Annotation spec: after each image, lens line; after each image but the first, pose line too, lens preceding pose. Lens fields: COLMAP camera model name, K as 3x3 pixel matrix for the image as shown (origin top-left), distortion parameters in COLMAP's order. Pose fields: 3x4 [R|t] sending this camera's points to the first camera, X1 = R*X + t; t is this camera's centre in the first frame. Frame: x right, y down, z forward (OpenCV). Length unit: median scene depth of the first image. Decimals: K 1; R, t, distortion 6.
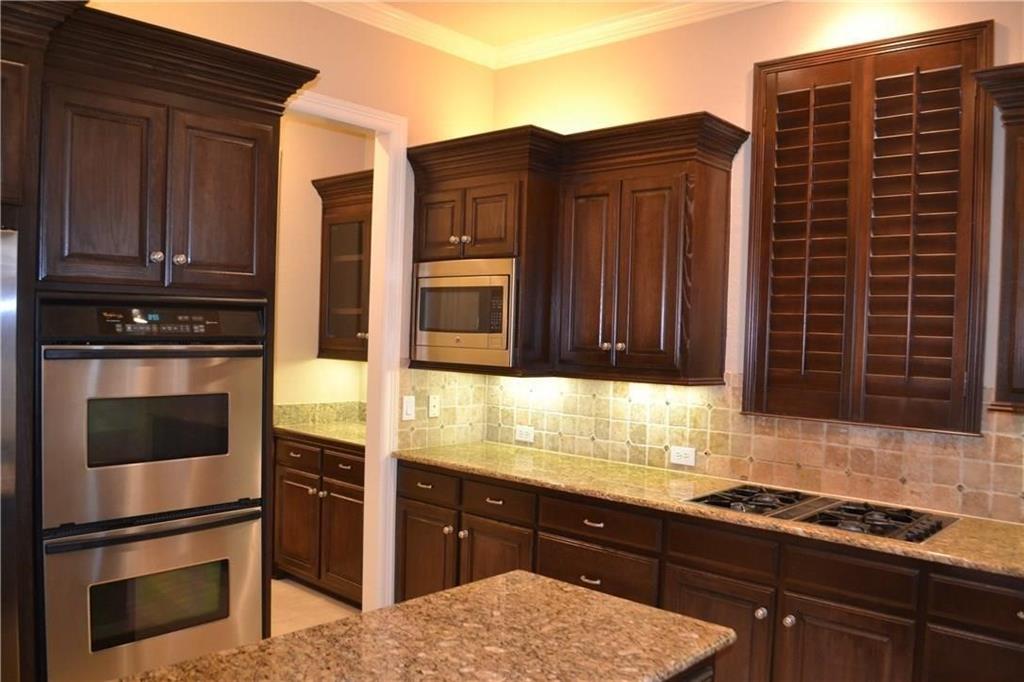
lens RADIAL K [[811.0, 0, 511.8], [0, 811.0, 354.6], [0, 0, 1]] dist [-0.079971, 0.001337]
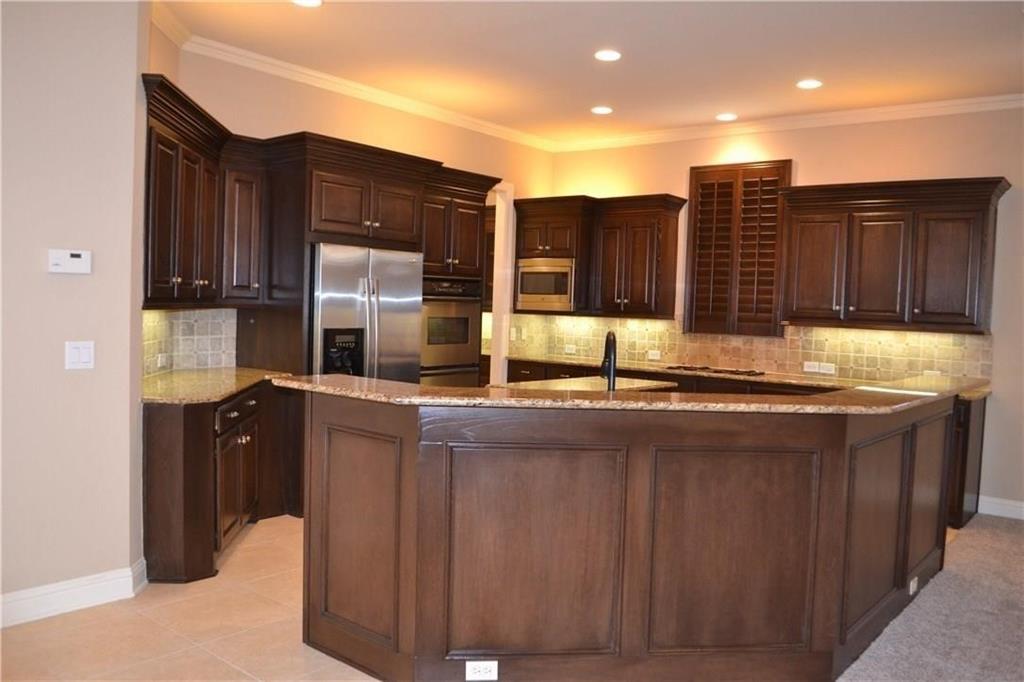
lens RADIAL K [[811.0, 0, 511.8], [0, 811.0, 354.6], [0, 0, 1]] dist [-0.079971, 0.001337]
pose [[0.998136, -0.000802, 0.061021, -0.281627], [-0.001097, 0.999516, 0.031088, 0.061730], [-0.061016, -0.031097, 0.997652, -1.053134]]
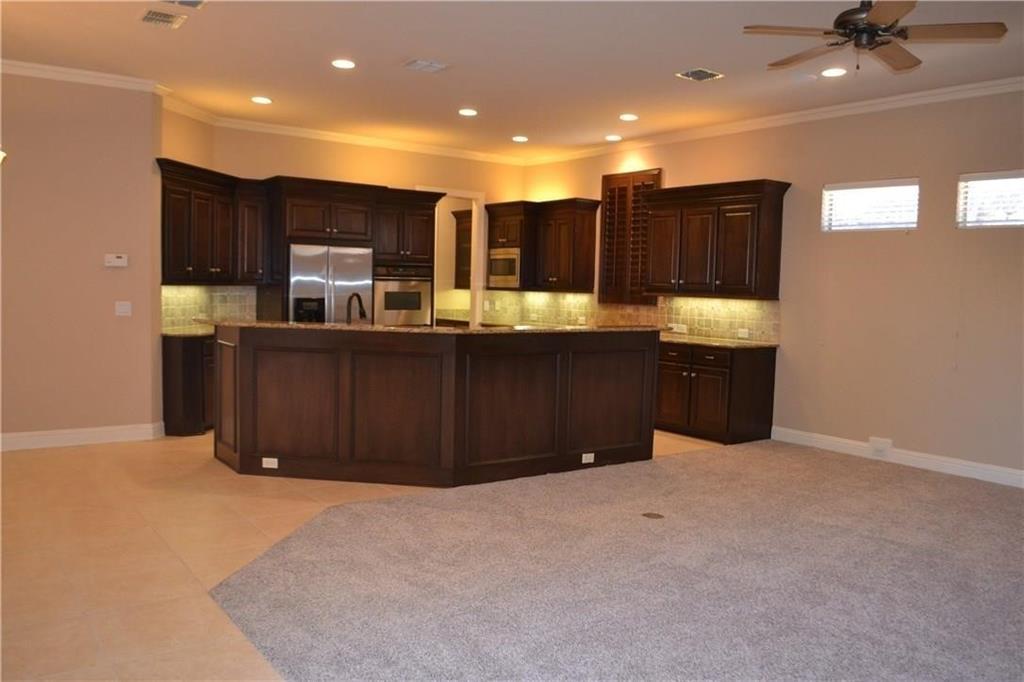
lens RADIAL K [[833.0, 0, 512.0], [0, 833.0, 341.0], [0, 0, 1]] dist [-0.070665, 0.002424]
pose [[0.978982, 0.006620, -0.203838, 0.556145], [-0.000609, 0.999564, 0.029535, 0.113084], [0.203945, -0.028790, 0.978559, -1.775918]]
